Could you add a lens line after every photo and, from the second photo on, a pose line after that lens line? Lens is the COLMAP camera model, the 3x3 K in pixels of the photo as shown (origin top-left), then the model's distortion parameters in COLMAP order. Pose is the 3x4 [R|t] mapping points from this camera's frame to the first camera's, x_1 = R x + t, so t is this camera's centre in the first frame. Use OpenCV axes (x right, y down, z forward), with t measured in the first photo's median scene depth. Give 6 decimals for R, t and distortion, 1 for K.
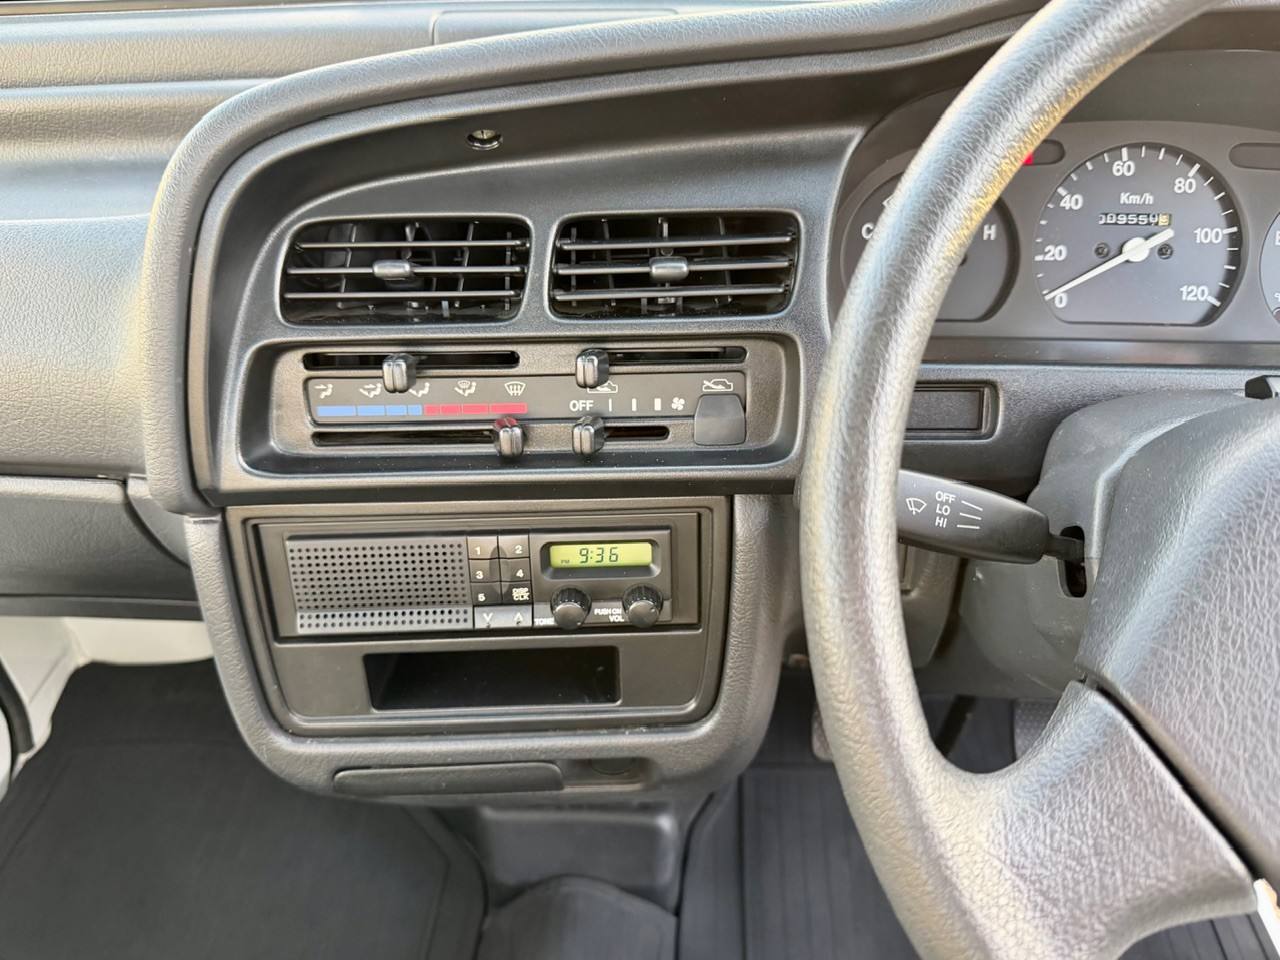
lens RADIAL K [[988.4, 0, 640.0], [0, 988.4, 480.0], [0, 0, 1]] dist [0.139020, -0.327019]
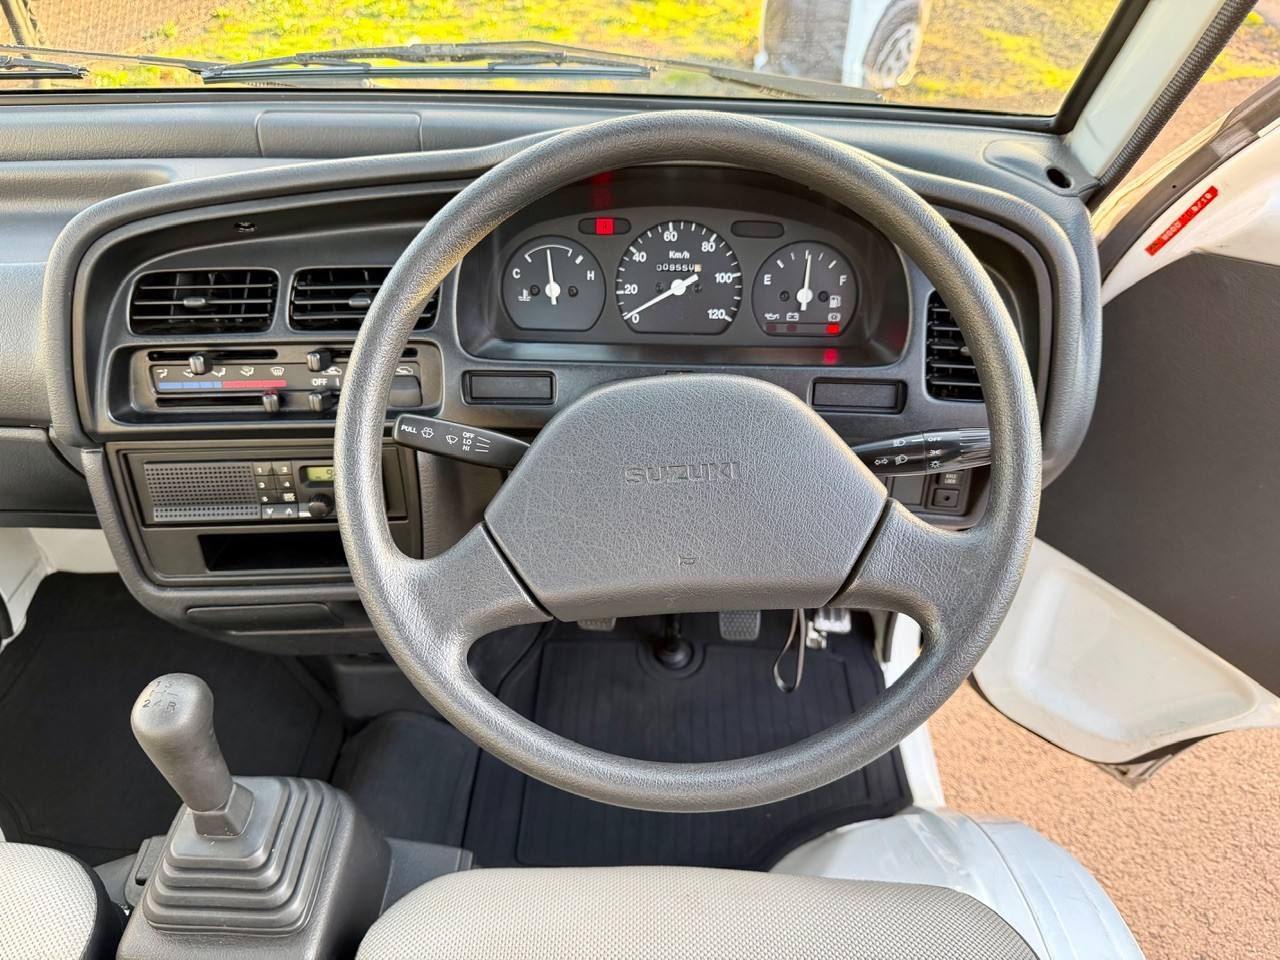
lens RADIAL K [[927.8, 0, 640.0], [0, 927.8, 480.0], [0, 0, 1]] dist [-0.005805, -0.001928]
pose [[0.999458, 0.001006, 0.032917, 0.416873], [-0.002505, 0.998960, 0.045516, 0.015672], [-0.032837, -0.045574, 0.998421, -0.556685]]
